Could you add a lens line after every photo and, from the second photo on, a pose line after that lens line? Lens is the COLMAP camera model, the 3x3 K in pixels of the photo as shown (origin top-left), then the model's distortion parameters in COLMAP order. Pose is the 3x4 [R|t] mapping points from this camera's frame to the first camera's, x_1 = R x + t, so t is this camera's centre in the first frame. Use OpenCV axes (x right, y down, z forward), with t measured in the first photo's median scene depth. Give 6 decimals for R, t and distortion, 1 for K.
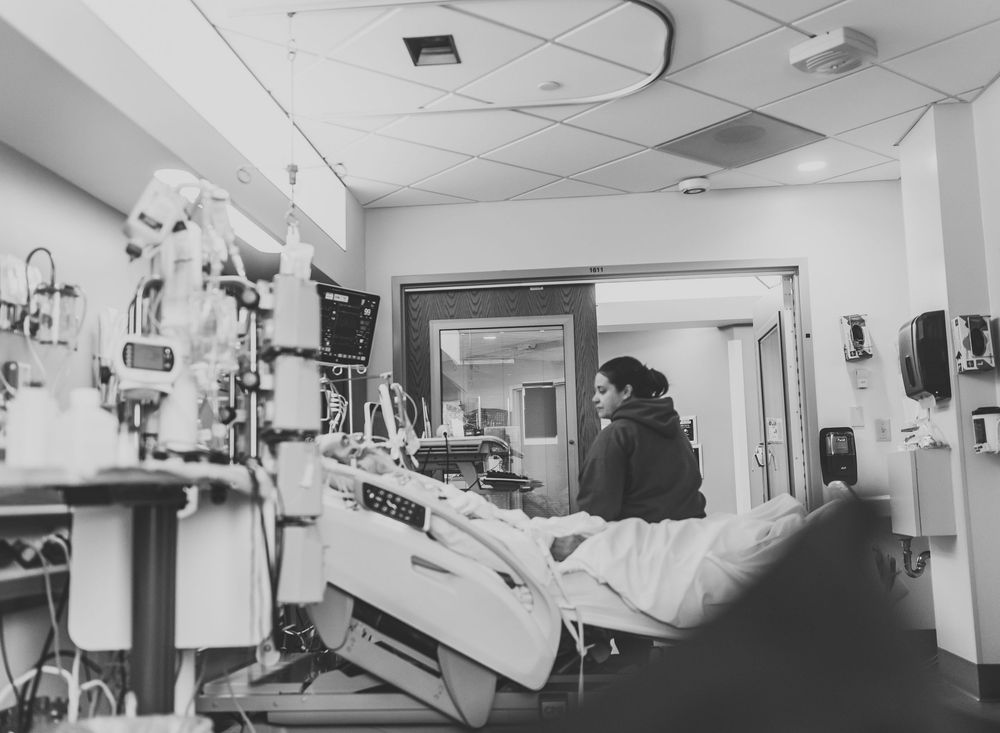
lens RADIAL K [[1103.1, 0, 500.0], [0, 1103.1, 366.5], [0, 0, 1]] dist [-0.054873, 0.029524]
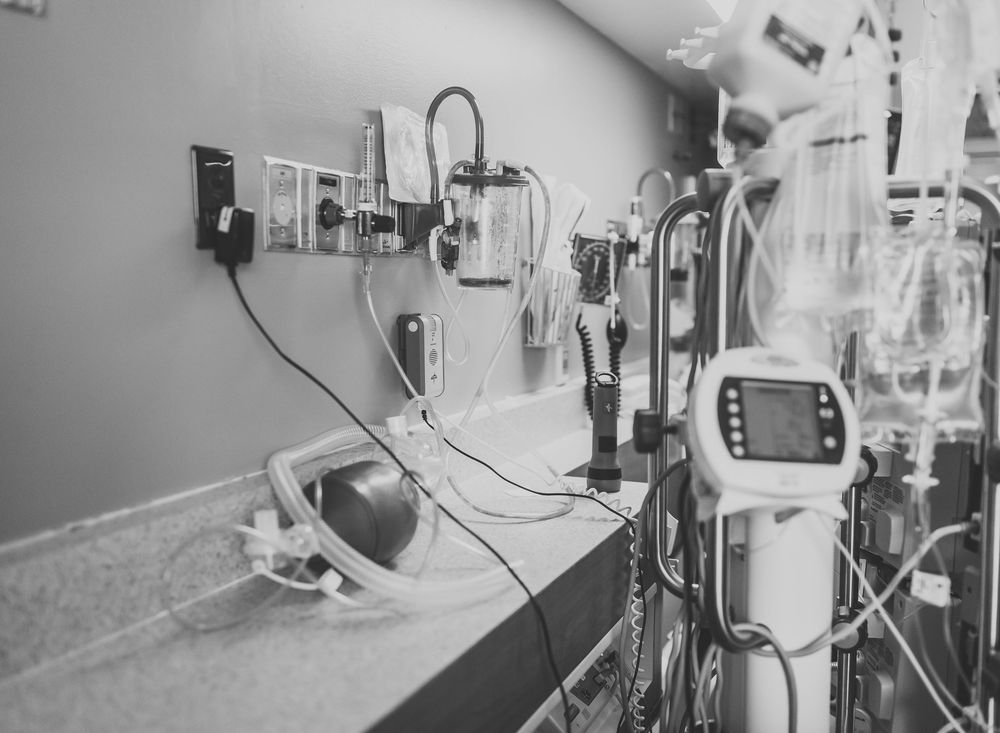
lens RADIAL K [[1103.1, 0, 500.0], [0, 1103.1, 366.5], [0, 0, 1]] dist [-0.054873, 0.029524]
pose [[0.953109, 0.047179, -0.298927, -0.261799], [0.009285, 0.982749, 0.184709, -0.083746], [0.302485, -0.178824, 0.936229, 0.544292]]
